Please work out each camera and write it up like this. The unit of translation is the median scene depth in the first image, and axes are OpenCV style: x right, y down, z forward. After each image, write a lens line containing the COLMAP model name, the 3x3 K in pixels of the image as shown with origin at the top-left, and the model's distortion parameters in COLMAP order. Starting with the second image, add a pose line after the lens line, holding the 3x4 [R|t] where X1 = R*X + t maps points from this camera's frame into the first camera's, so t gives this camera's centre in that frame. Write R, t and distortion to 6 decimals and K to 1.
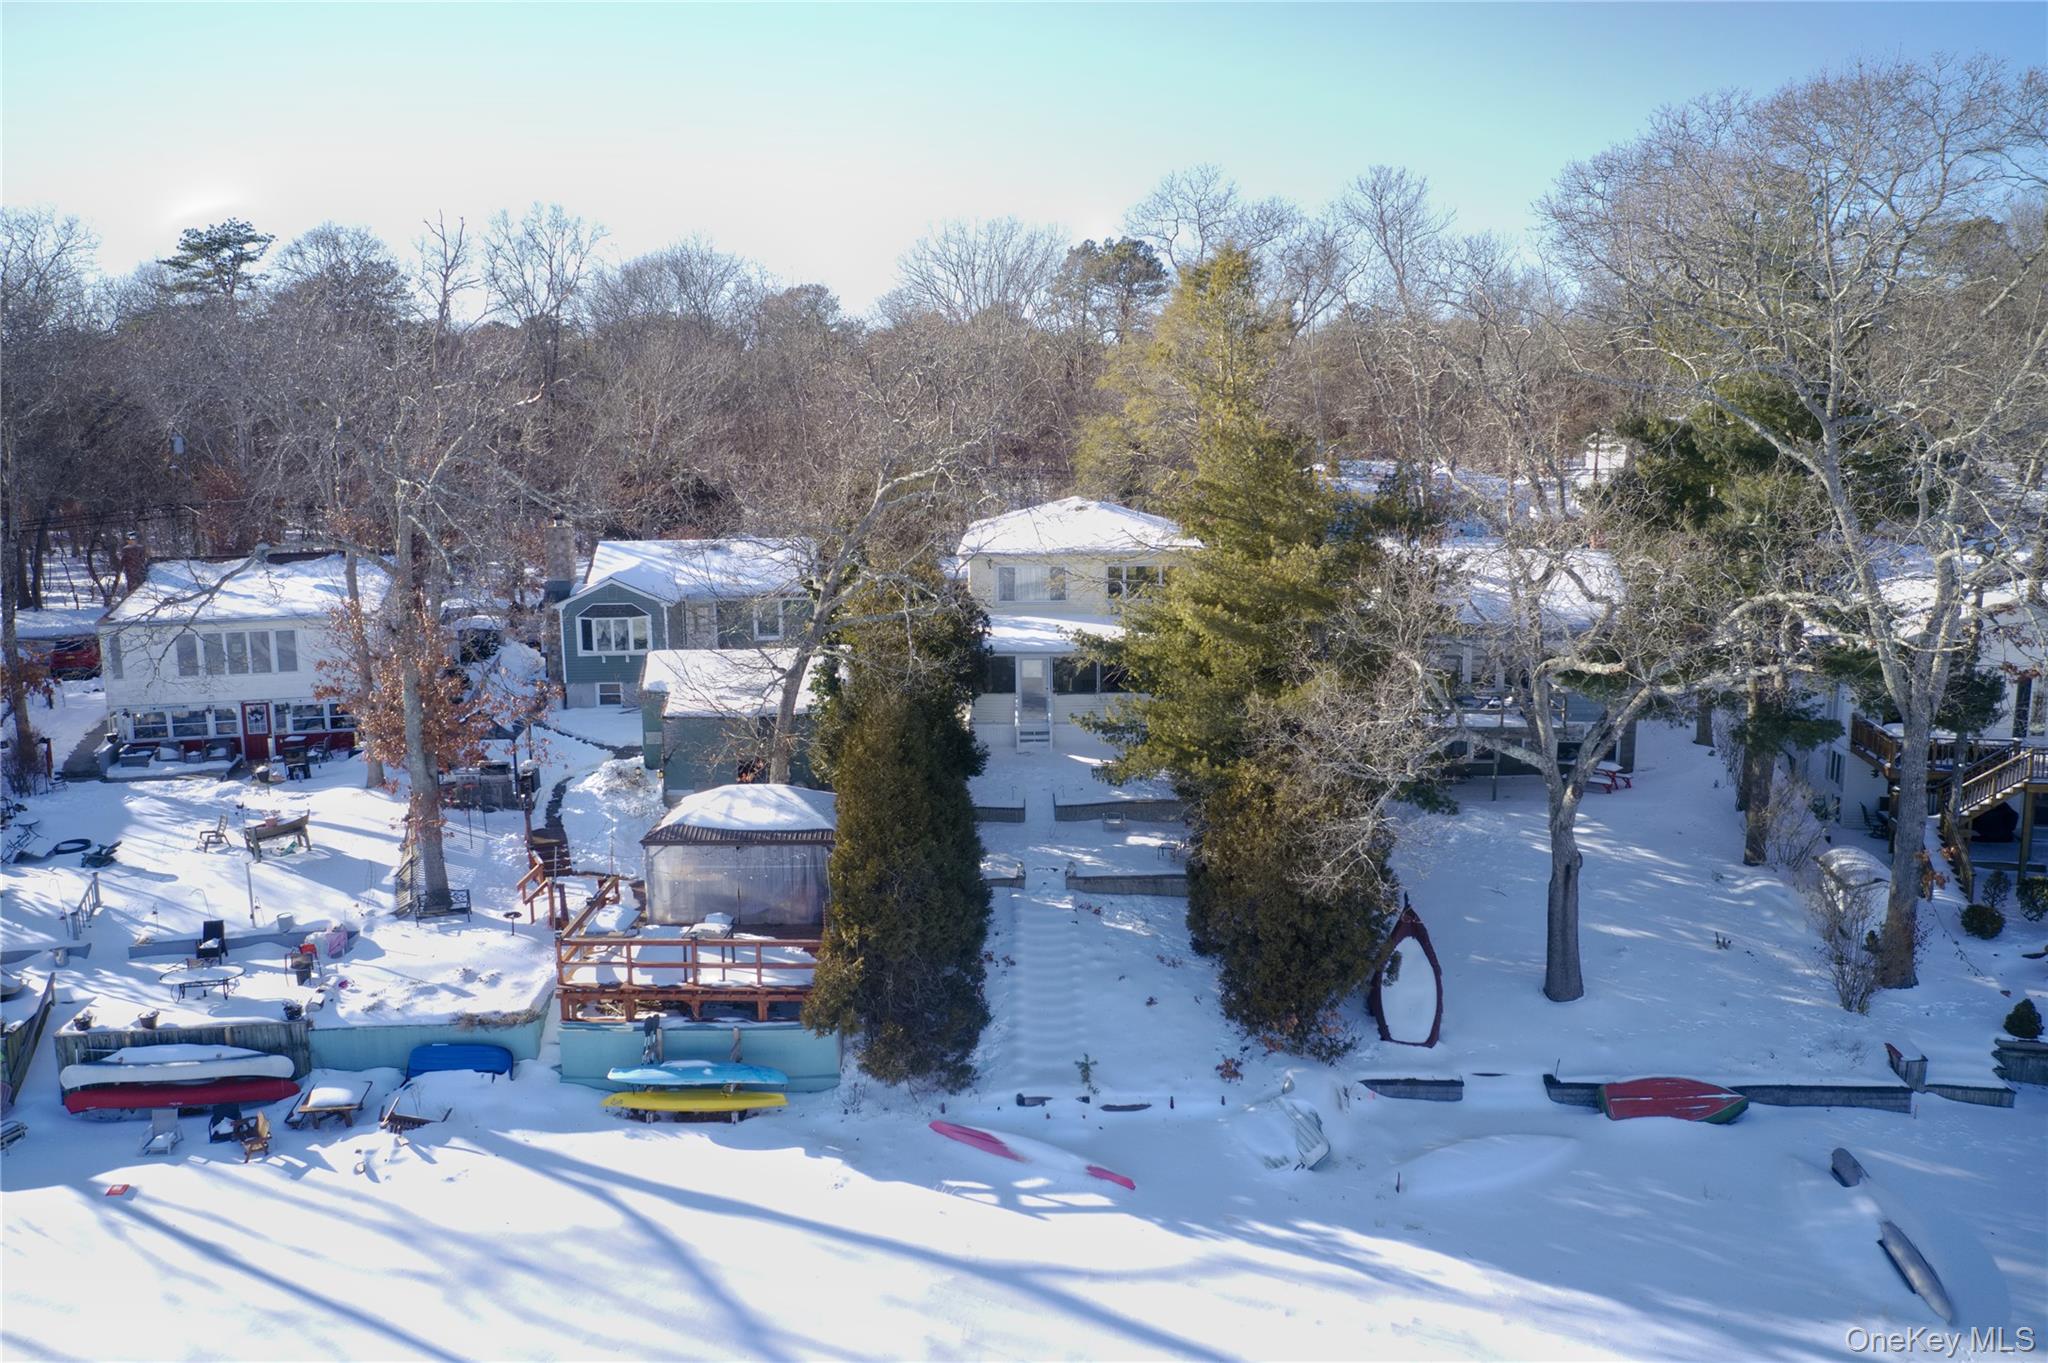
lens RADIAL K [[1621.1, 0, 1024.8], [0, 1621.1, 677.5], [0, 0, 1]] dist [-0.007134, 0.005303]
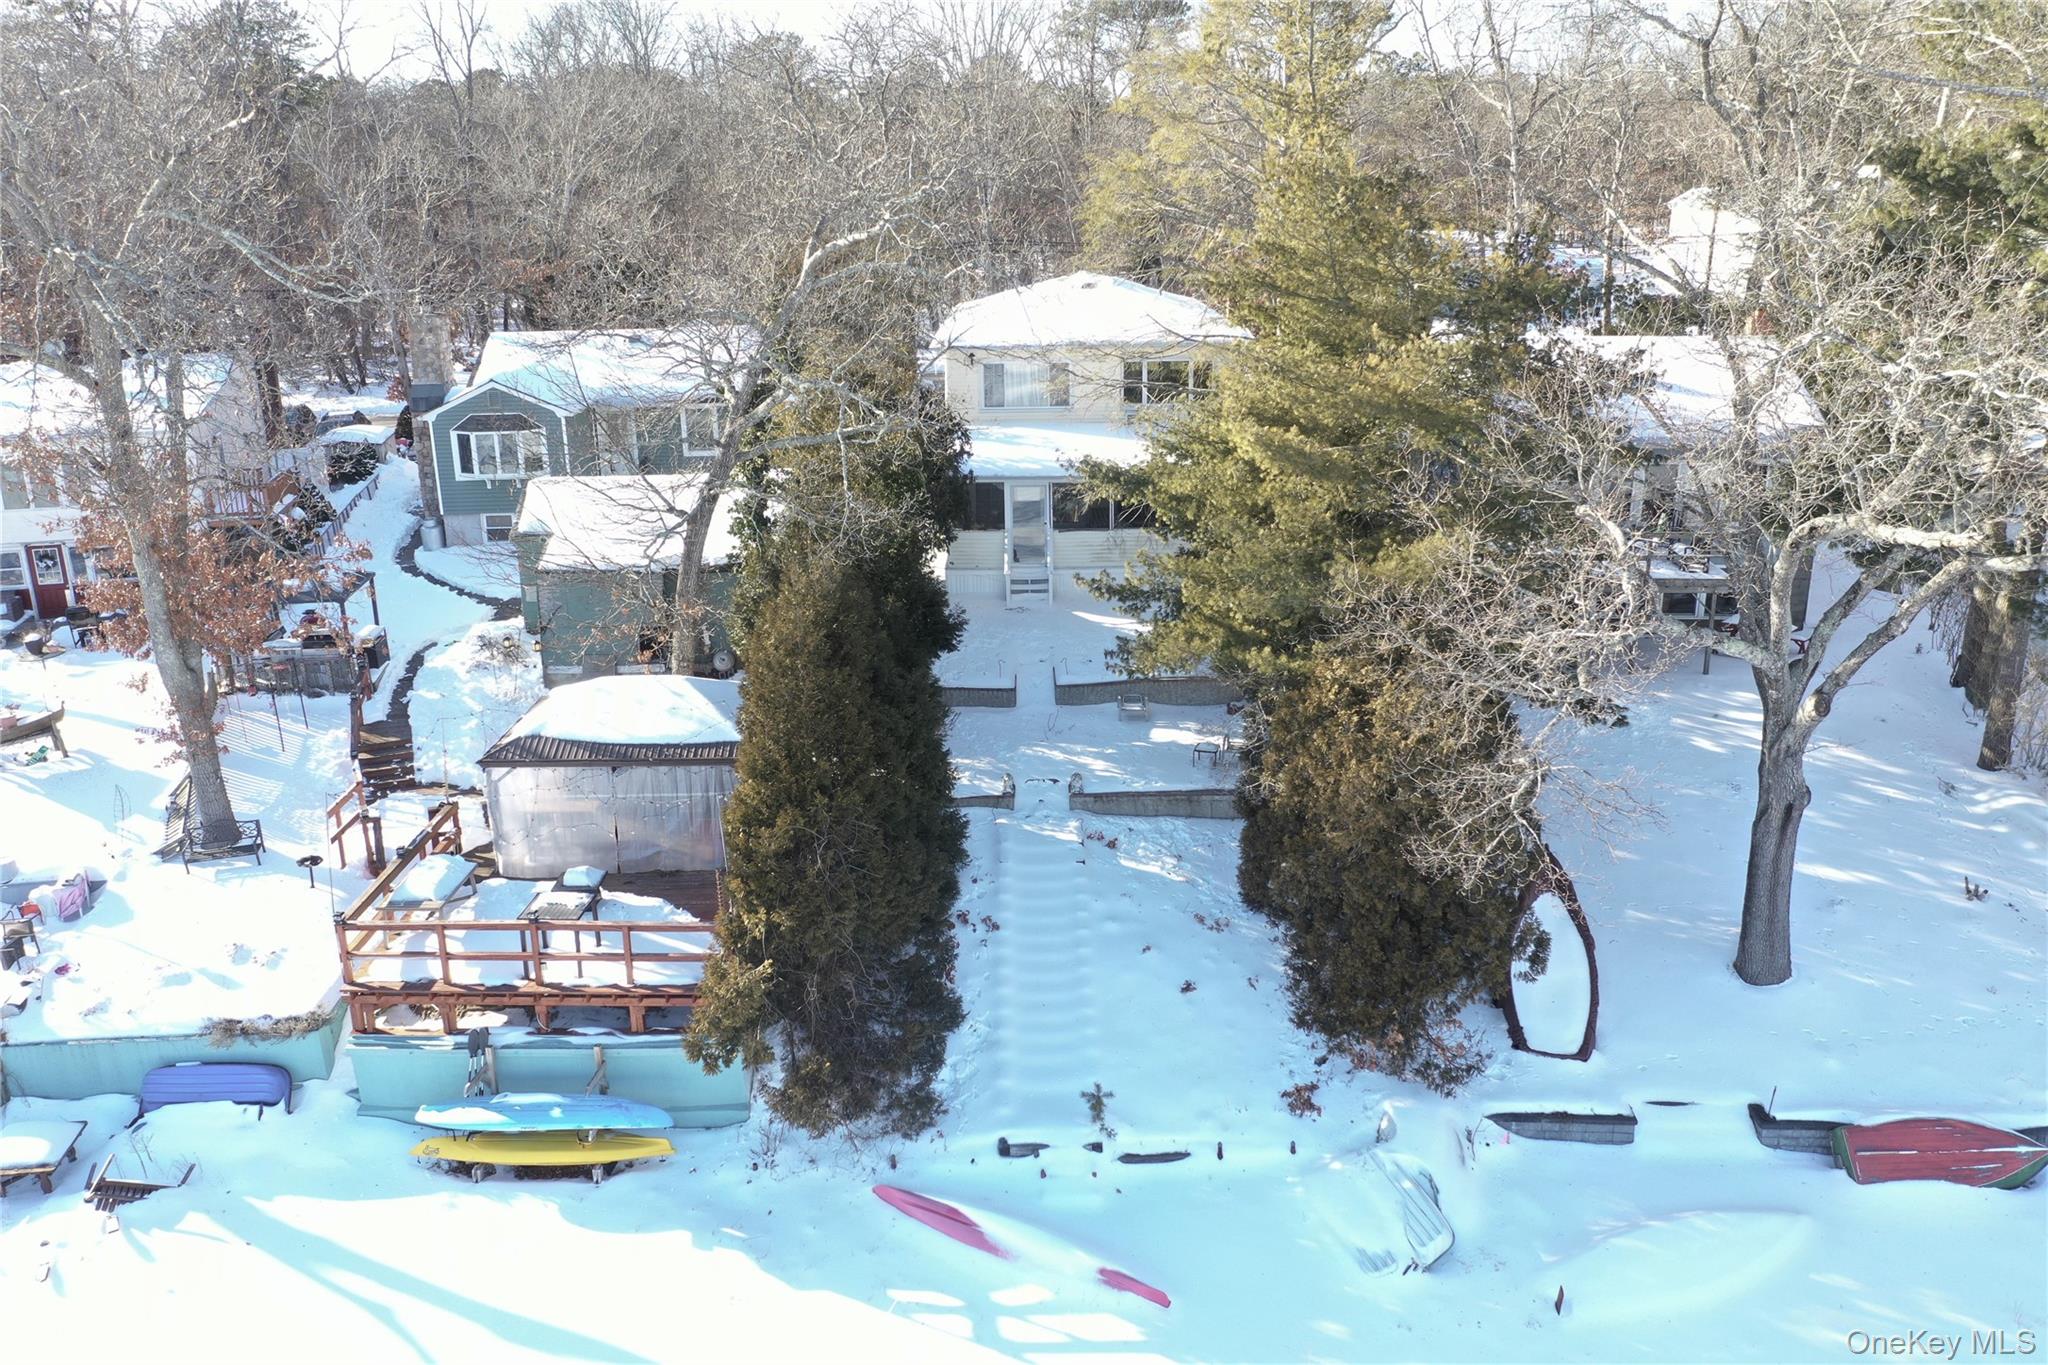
lens RADIAL K [[1621.1, 0, 1020.2], [0, 1621.1, 689.8], [0, 0, 1]] dist [-0.007134, 0.005303]
pose [[0.999961, -0.004820, -0.007433, 0.009383], [0.005794, 0.990532, 0.137161, -0.028285], [0.006702, -0.137198, 0.990521, 0.298202]]
